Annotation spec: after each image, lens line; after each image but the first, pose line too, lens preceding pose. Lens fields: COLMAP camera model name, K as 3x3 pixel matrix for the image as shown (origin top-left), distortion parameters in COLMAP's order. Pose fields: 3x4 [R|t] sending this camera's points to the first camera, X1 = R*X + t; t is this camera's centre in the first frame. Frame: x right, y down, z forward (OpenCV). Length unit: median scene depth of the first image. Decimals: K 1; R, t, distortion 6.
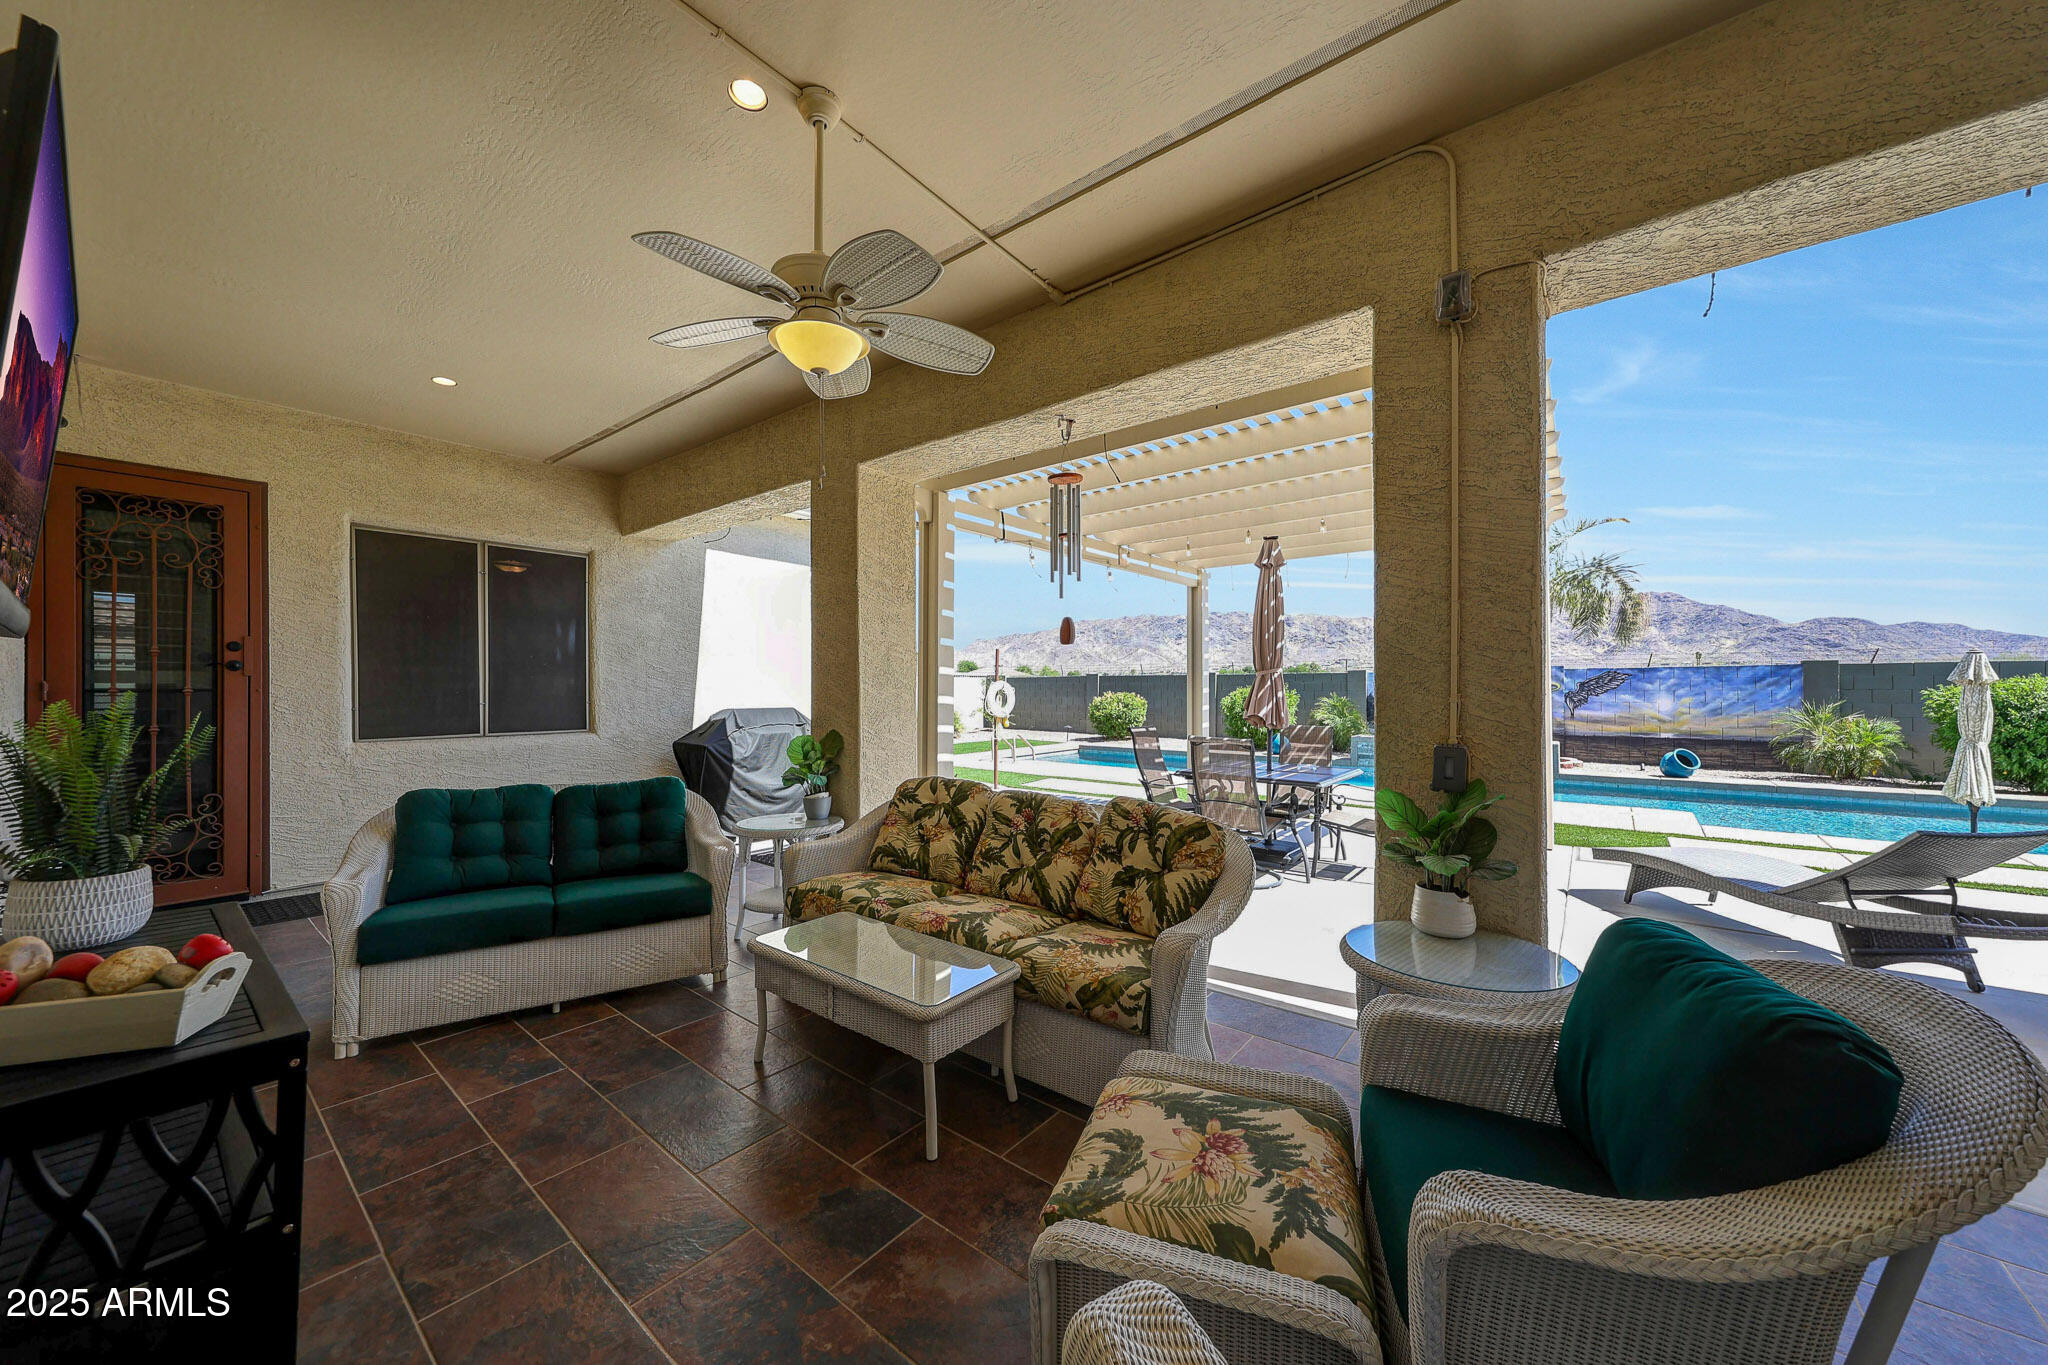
lens RADIAL K [[726.9, 0, 1023.5], [0, 726.9, 686.2], [0, 0, 1]] dist [0.005989, -0.001179]
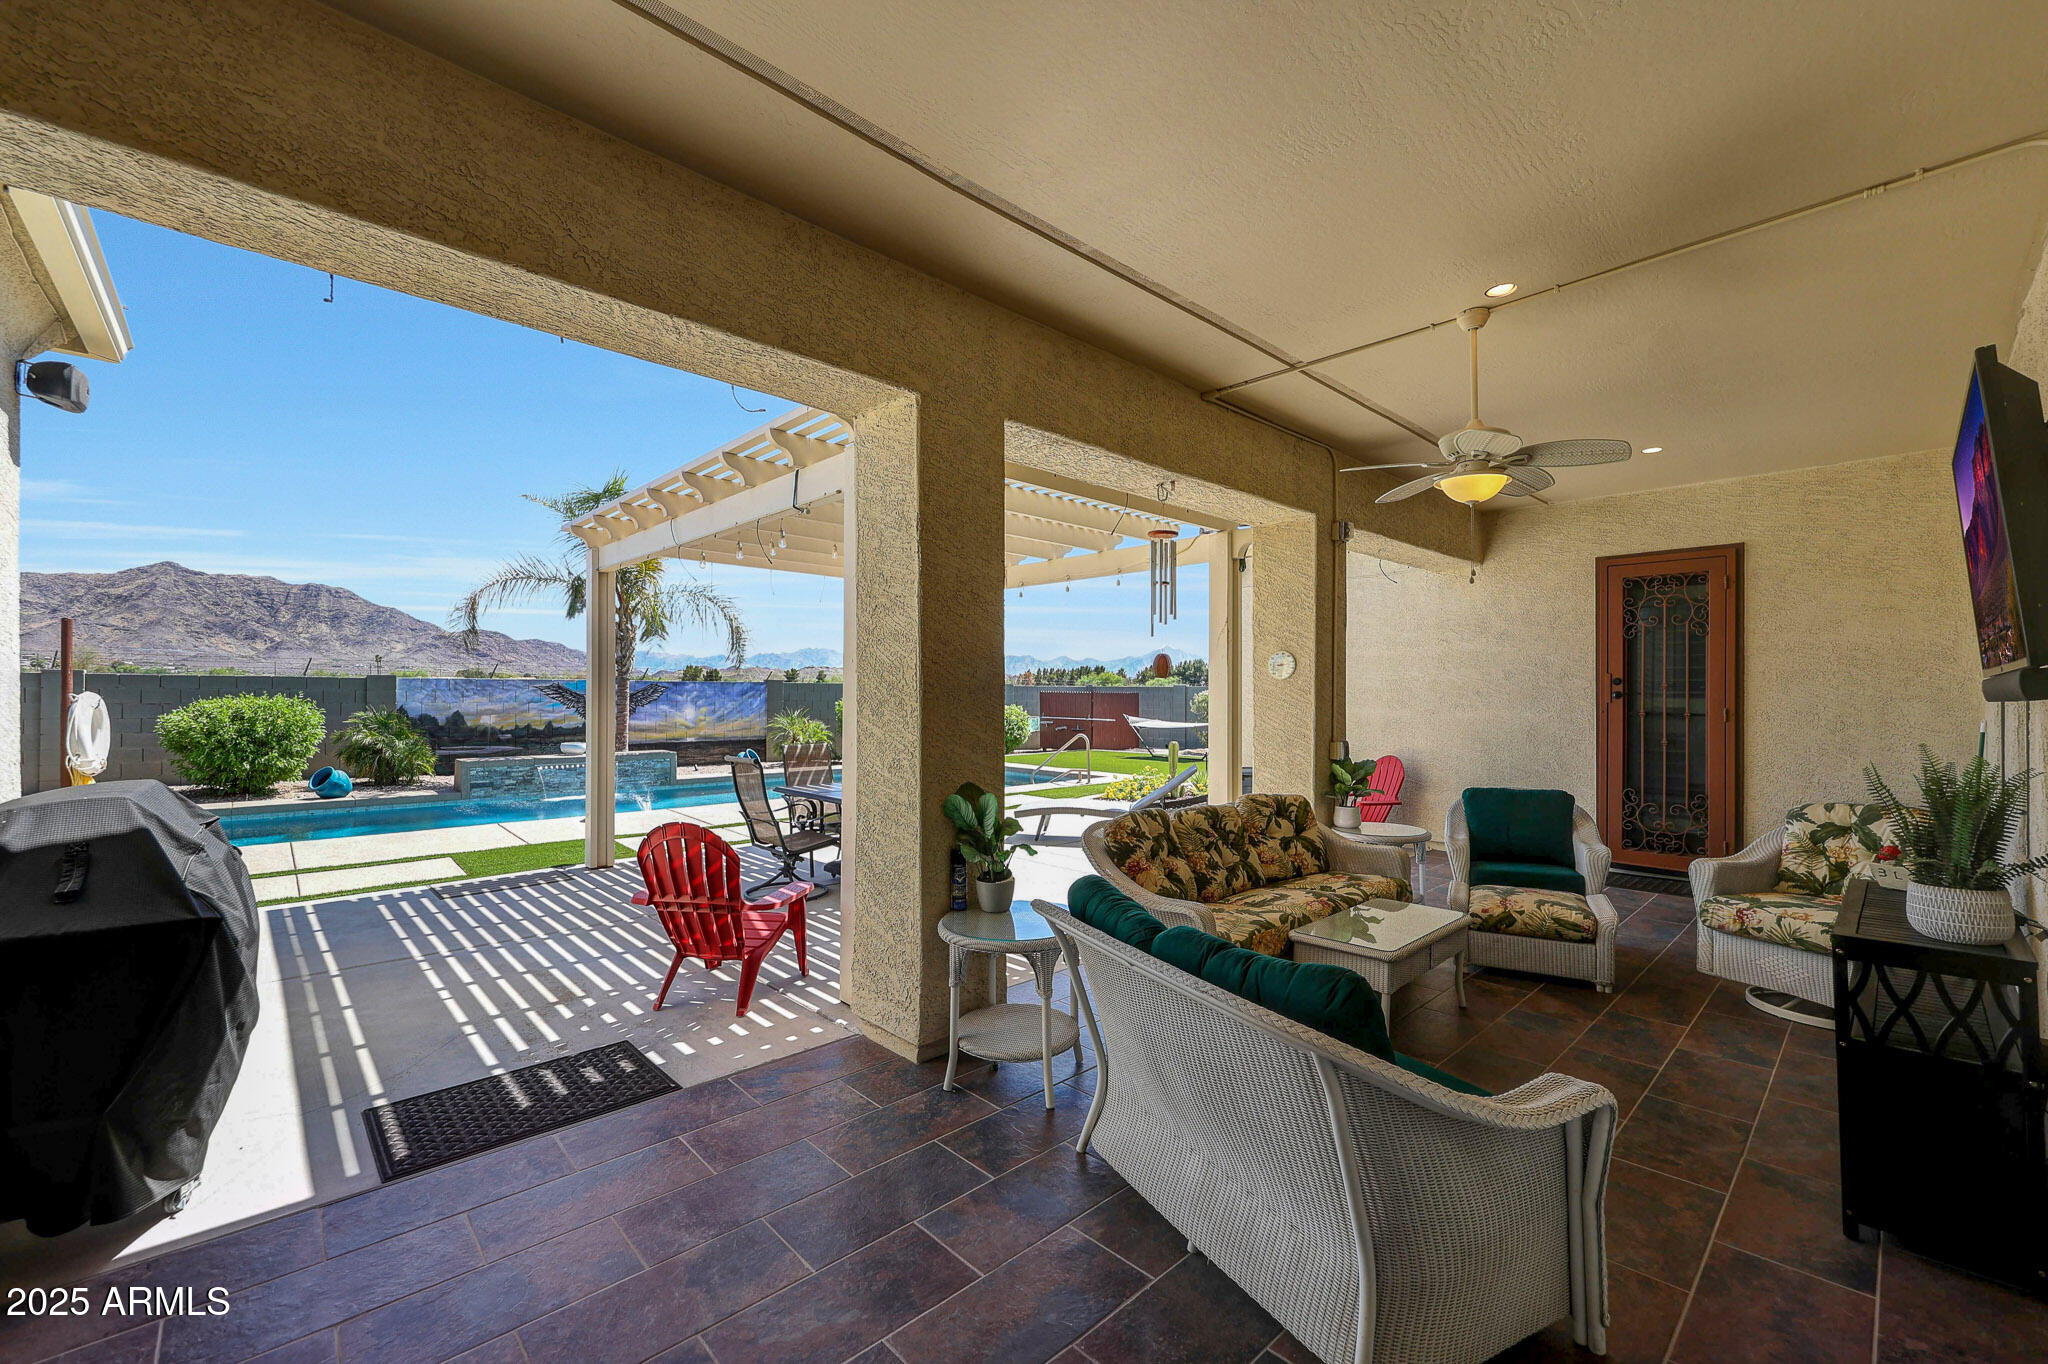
lens RADIAL K [[826.2, 0, 1022.8], [0, 826.2, 697.4], [0, 0, 1]] dist [-0.006971, 0.000746]
pose [[0.153749, 0.000624, 0.988110, -0.343484], [-0.009316, 0.999956, 0.000818, -0.006886], [-0.988066, -0.009331, 0.153748, 0.274655]]
